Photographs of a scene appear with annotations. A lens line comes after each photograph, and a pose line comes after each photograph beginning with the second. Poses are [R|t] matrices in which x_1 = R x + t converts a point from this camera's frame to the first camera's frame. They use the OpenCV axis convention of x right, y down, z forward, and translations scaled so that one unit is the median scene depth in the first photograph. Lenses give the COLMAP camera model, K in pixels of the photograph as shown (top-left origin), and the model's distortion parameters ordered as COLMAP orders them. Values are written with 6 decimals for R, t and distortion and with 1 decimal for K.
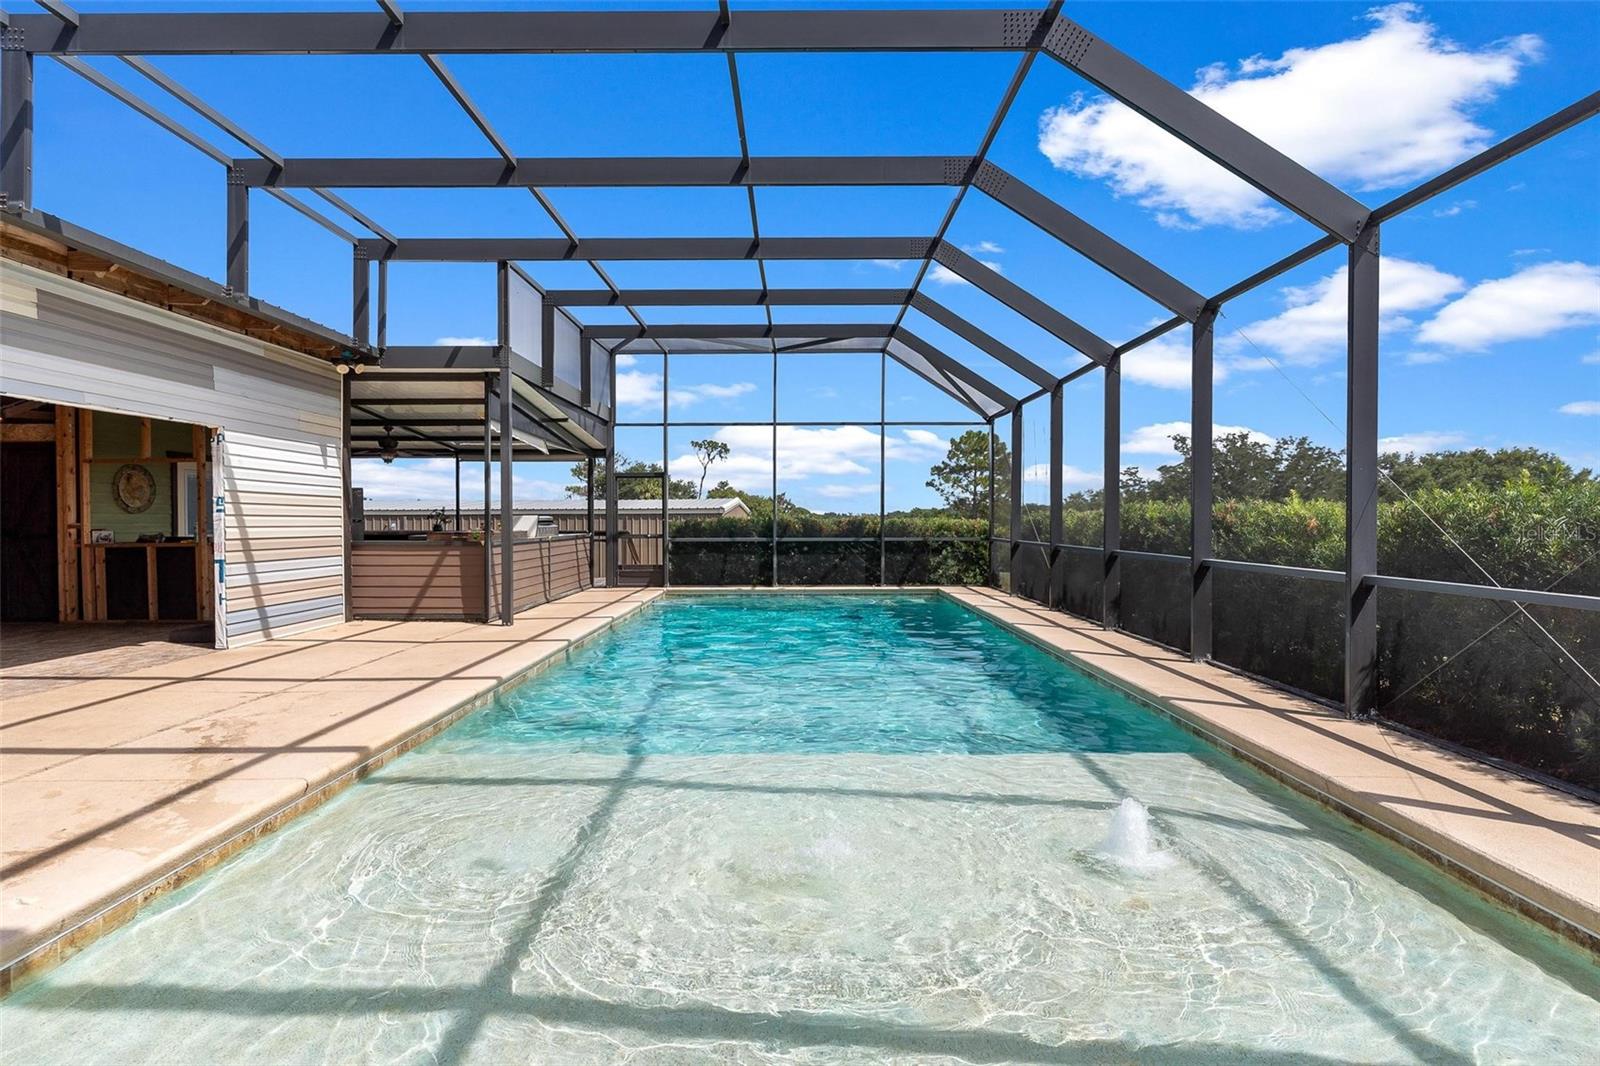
lens RADIAL K [[782.0, 0, 794.6], [0, 782.0, 519.5], [0, 0, 1]] dist [0.000395, -0.000712]
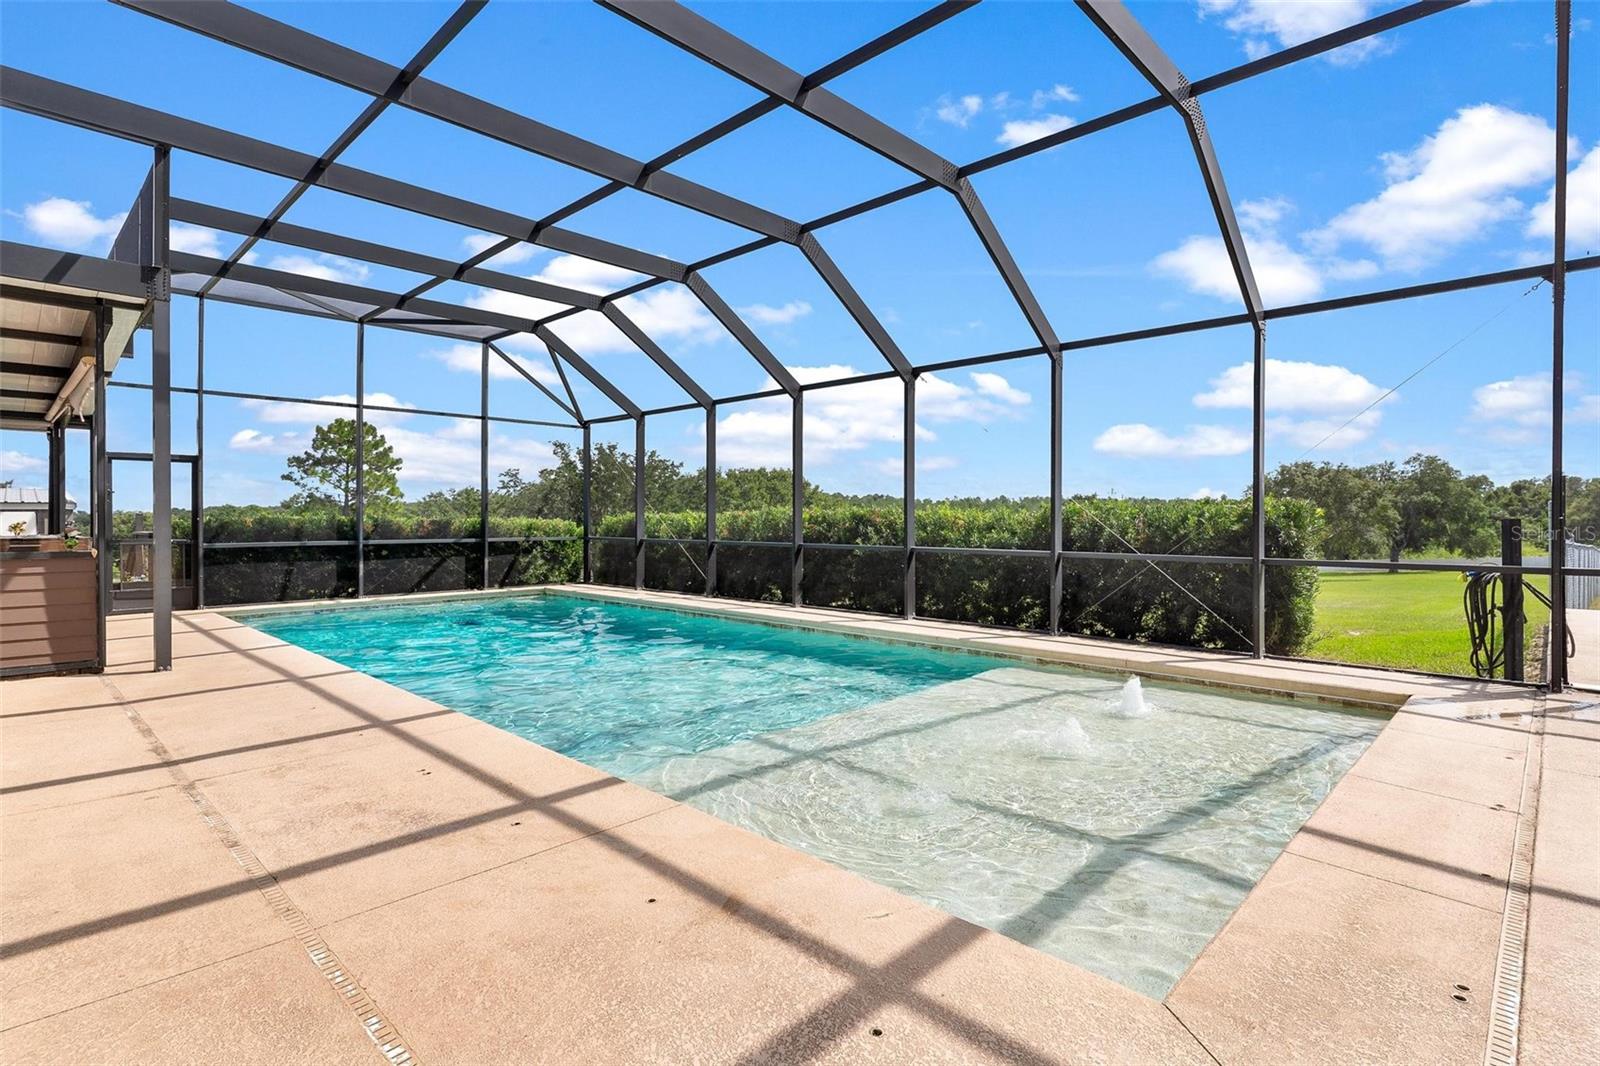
lens RADIAL K [[784.2, 0, 795.4], [0, 784.2, 507.1], [0, 0, 1]] dist [-0.002421, -0.001183]
pose [[0.692017, 0.012218, 0.721777, -0.468729], [-0.000883, 0.999870, -0.016079, 0.001138], [-0.721880, 0.010490, 0.691938, 0.110876]]
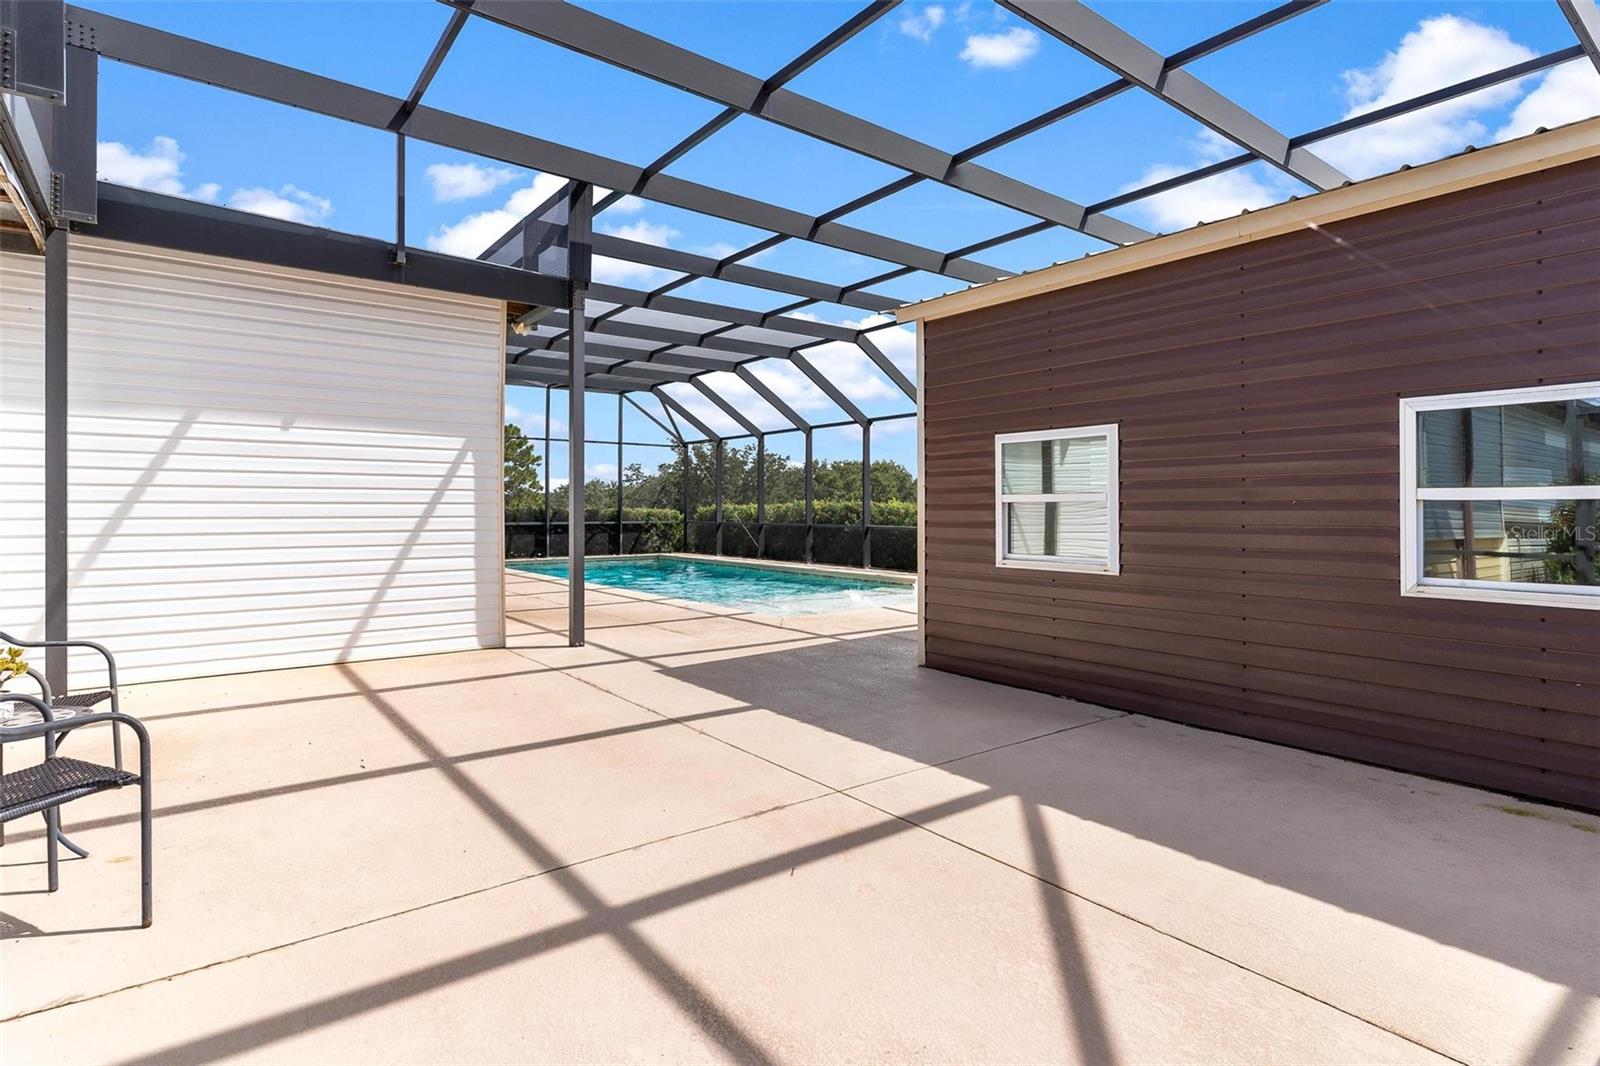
lens RADIAL K [[811.3, 0, 804.5], [0, 811.3, 483.0], [0, 0, 1]] dist [0.000482, -0.000226]
pose [[0.785468, 0.022227, 0.618503, -0.830894], [-0.002046, 0.999443, -0.033319, 0.002854], [-0.618899, 0.024906, 0.785076, -0.596913]]
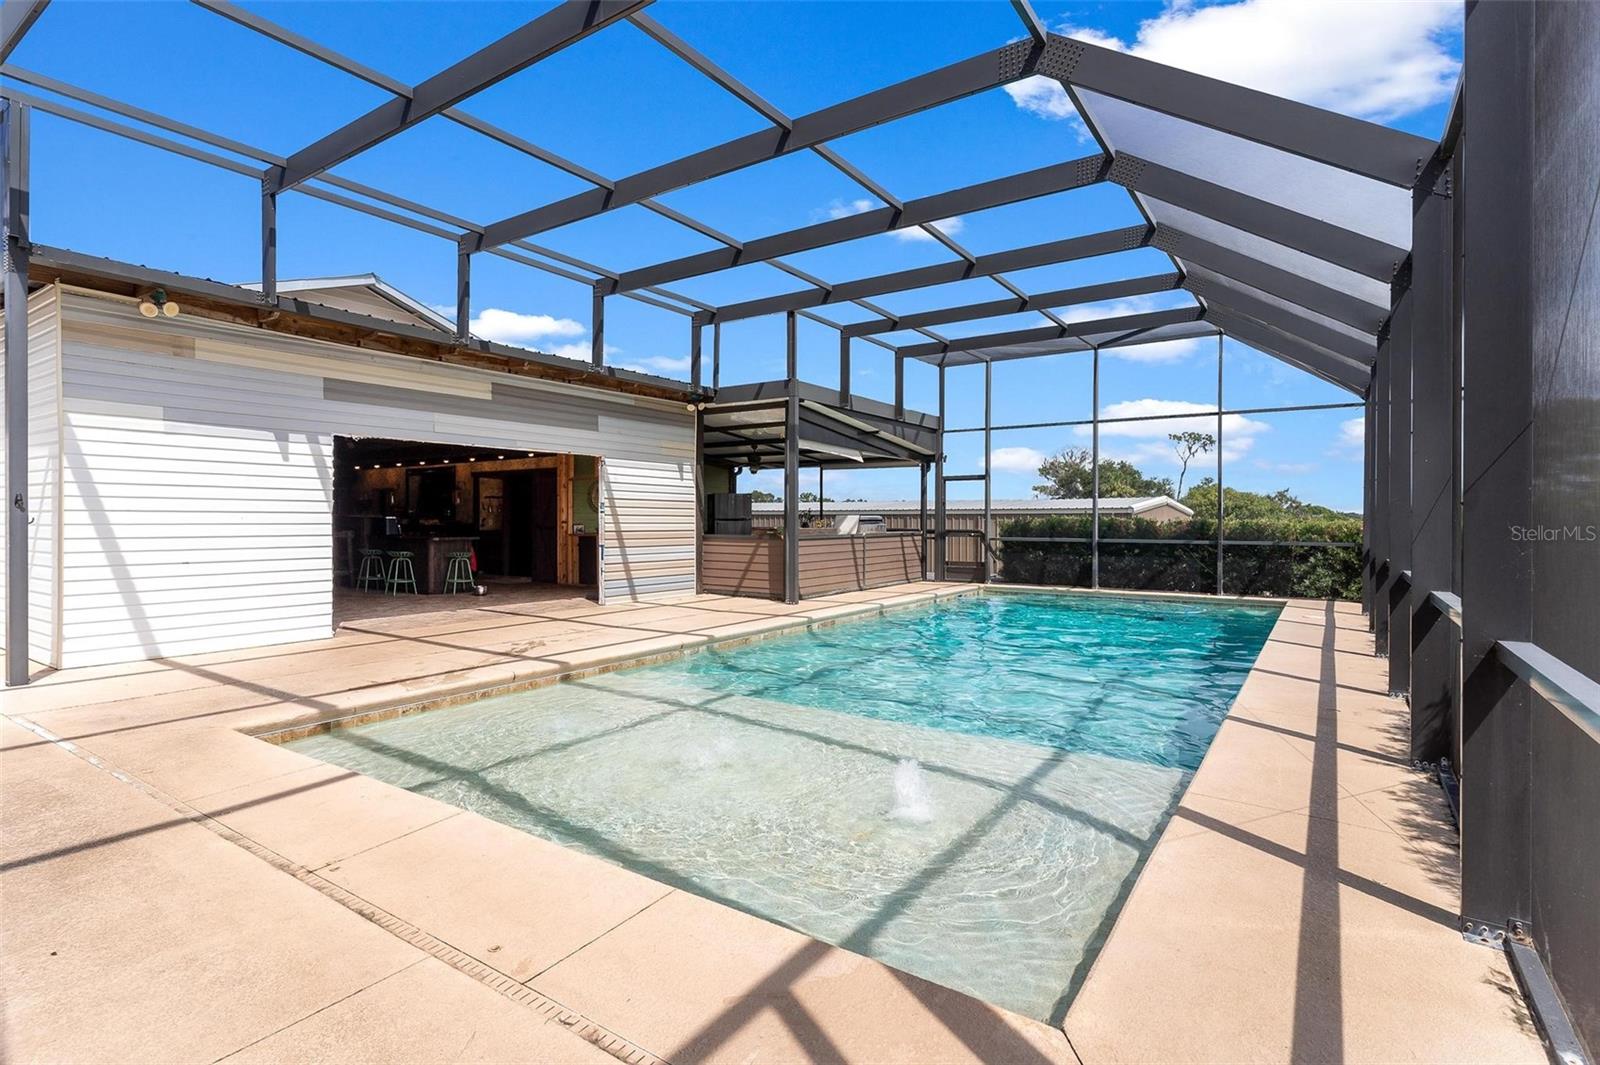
lens RADIAL K [[784.2, 0, 795.4], [0, 784.2, 506.6], [0, 0, 1]] dist [-0.002421, -0.001183]
pose [[0.826848, -0.004690, -0.562405, 0.323116], [-0.004233, 0.999885, -0.014562, -0.000808], [0.562409, 0.014421, 0.826733, -0.022961]]
